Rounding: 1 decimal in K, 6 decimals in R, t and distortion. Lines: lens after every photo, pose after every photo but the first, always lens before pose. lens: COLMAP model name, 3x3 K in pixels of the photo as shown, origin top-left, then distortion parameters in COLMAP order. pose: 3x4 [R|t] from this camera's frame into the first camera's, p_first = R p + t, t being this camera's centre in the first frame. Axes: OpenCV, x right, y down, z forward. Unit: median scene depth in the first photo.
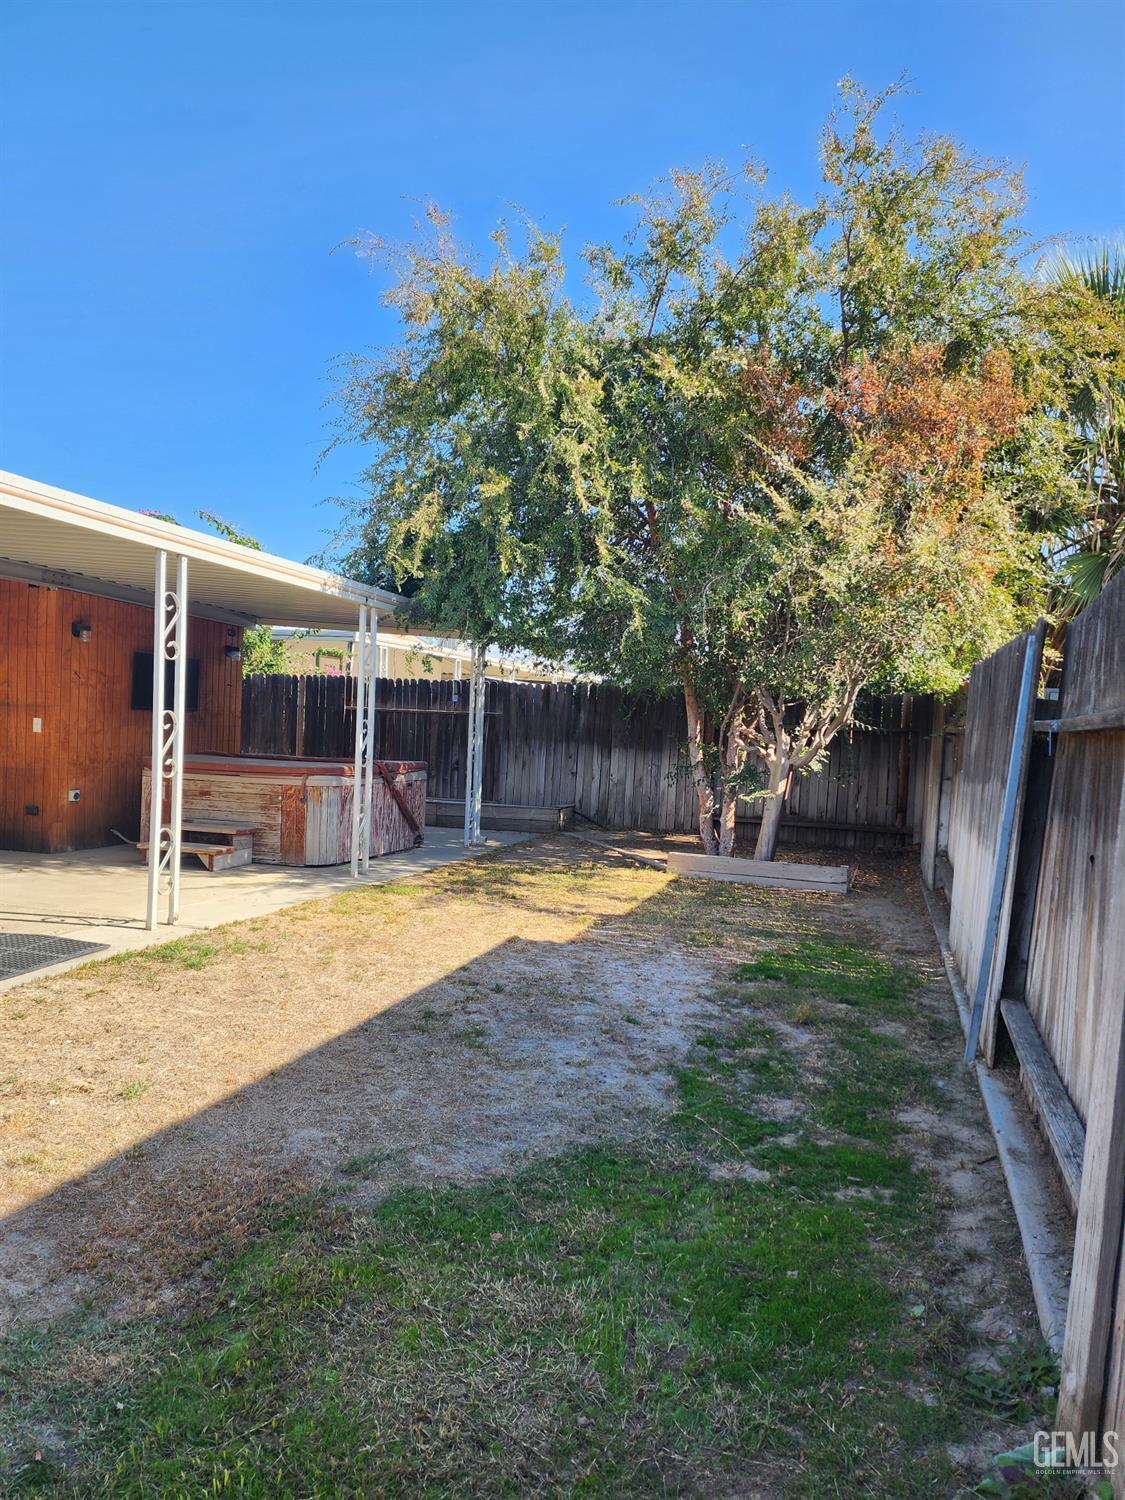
lens RADIAL K [[1025.0, 0, 562.5], [0, 1025.0, 750.0], [0, 0, 1]] dist [0.007884, 0.000716]
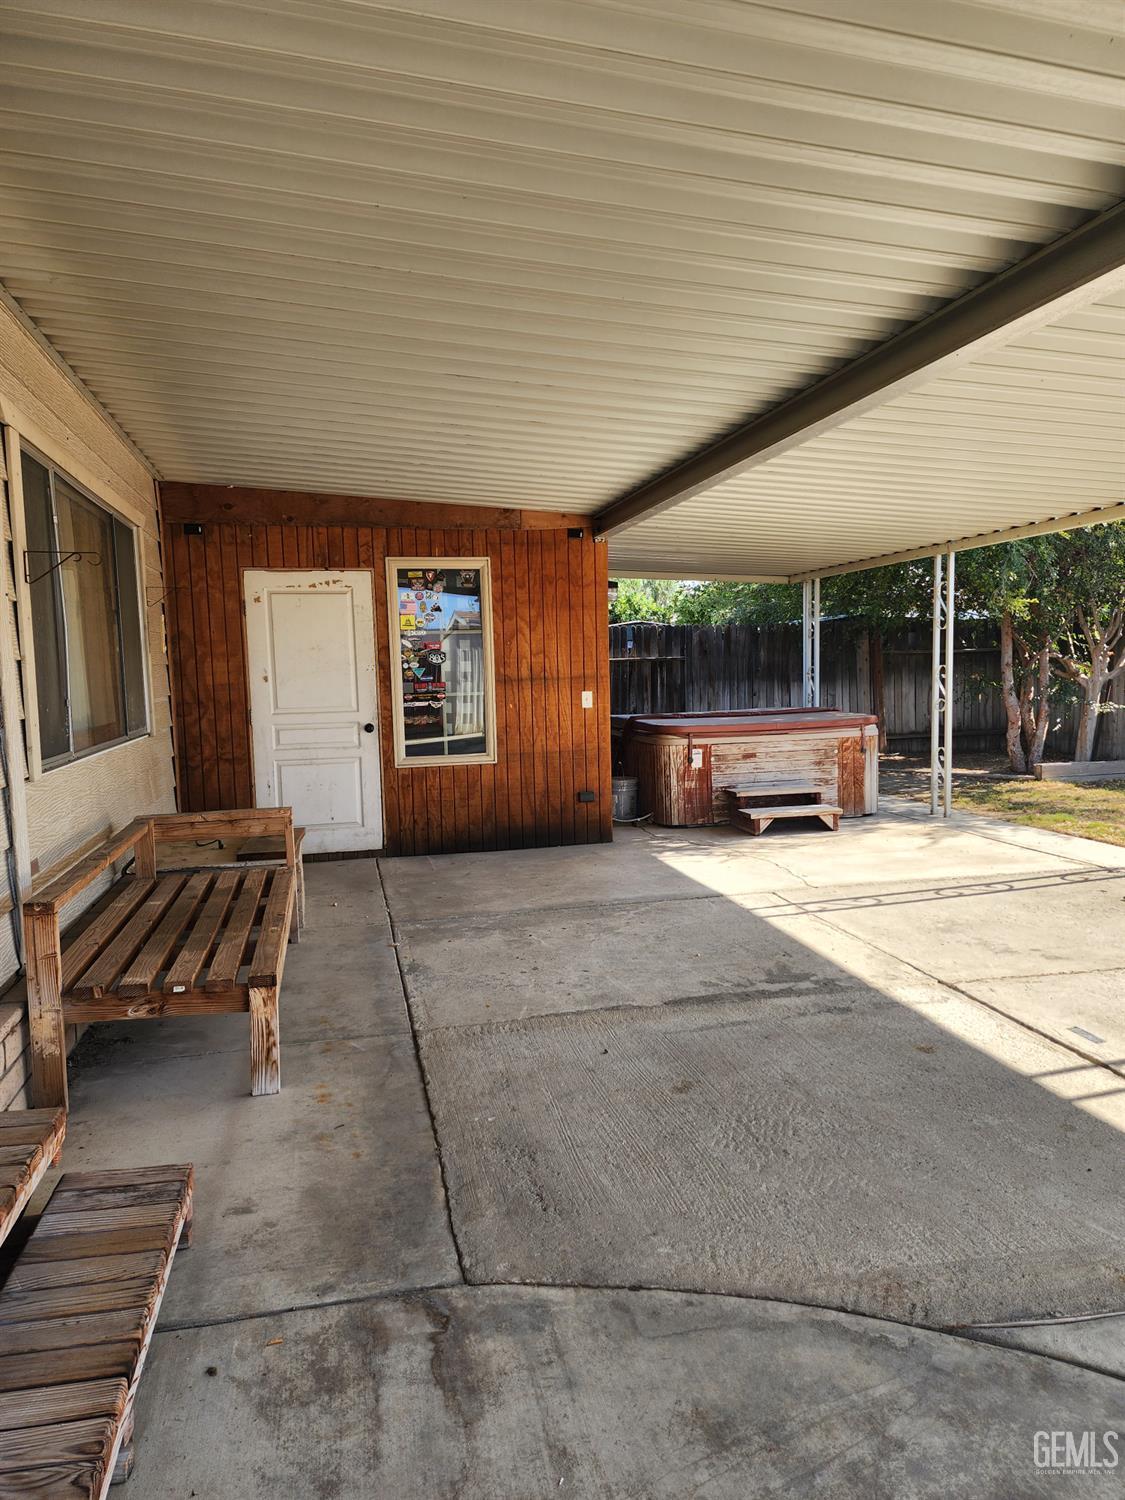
lens RADIAL K [[1025.0, 0, 562.5], [0, 1025.0, 750.0], [0, 0, 1]] dist [0.007884, 0.000716]
pose [[0.870661, -0.106988, 0.480107, -0.949234], [0.074859, 0.993510, 0.085640, -0.057430], [-0.486153, -0.038624, 0.873020, 0.251175]]
